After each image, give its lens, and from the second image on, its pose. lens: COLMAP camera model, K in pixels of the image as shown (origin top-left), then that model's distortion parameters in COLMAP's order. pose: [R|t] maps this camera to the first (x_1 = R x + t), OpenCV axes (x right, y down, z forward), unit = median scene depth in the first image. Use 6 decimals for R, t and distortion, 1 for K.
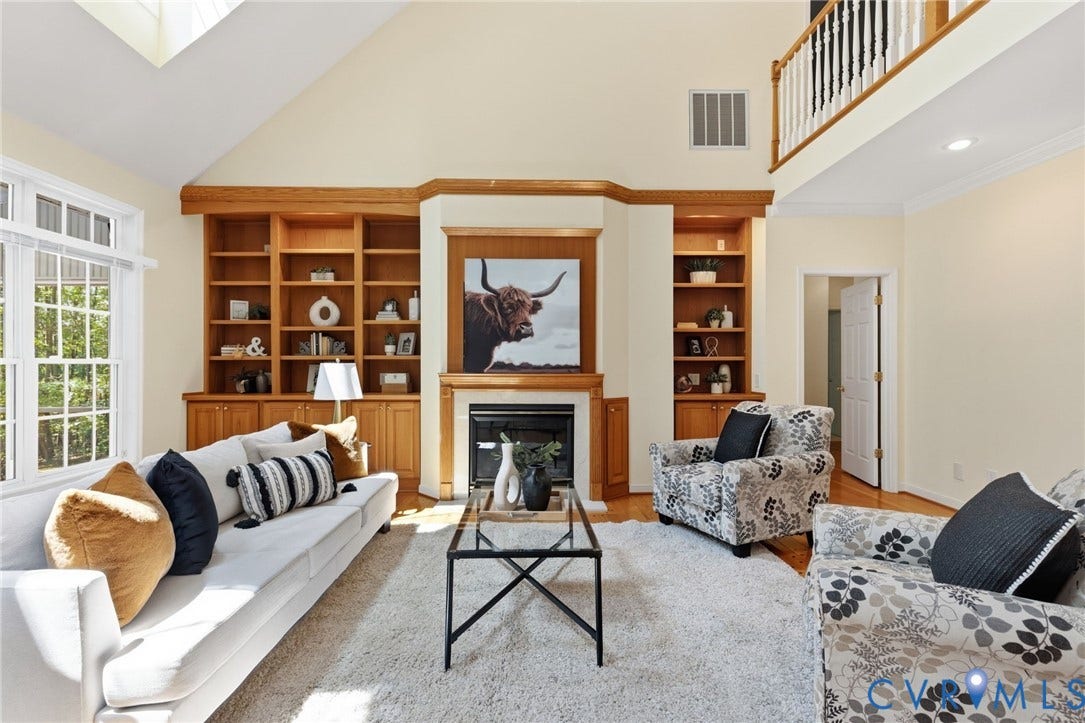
lens RADIAL K [[489.5, 0, 539.5], [0, 489.5, 360.6], [0, 0, 1]] dist [0.015688, -0.000786]
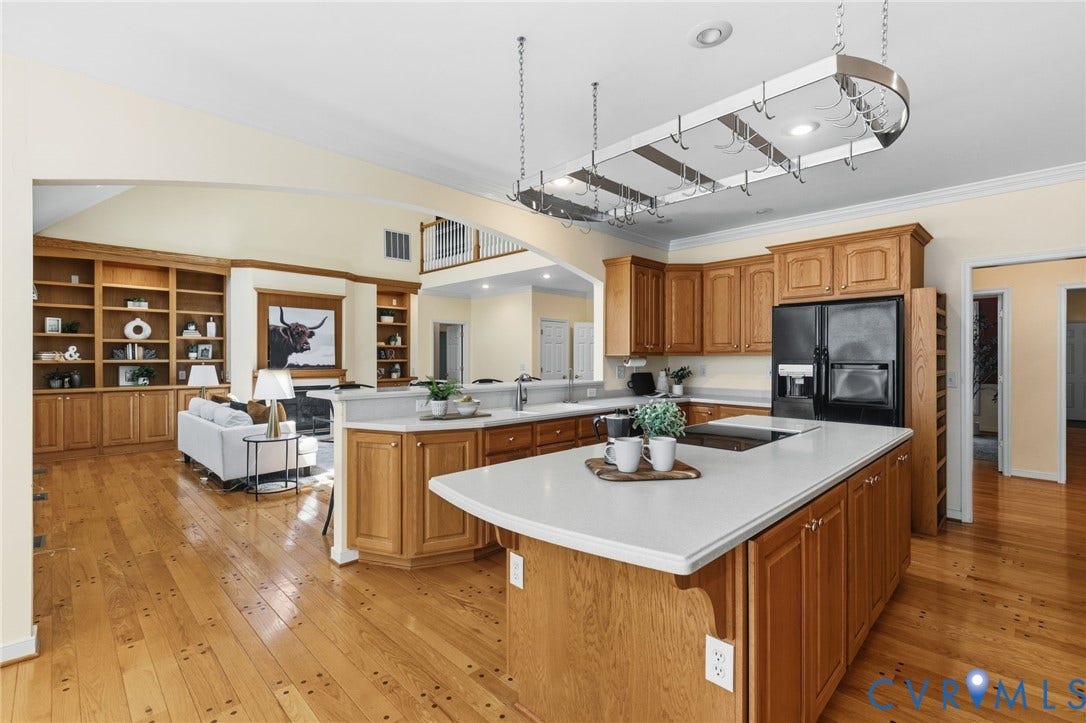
lens RADIAL K [[489.9, 0, 549.4], [0, 489.9, 355.9], [0, 0, 1]] dist [0.015688, -0.000786]
pose [[0.707692, 0.003286, 0.706514, -0.640643], [-0.005414, 0.999985, 0.000772, -0.030186], [-0.706501, -0.004371, 0.707699, -0.914205]]
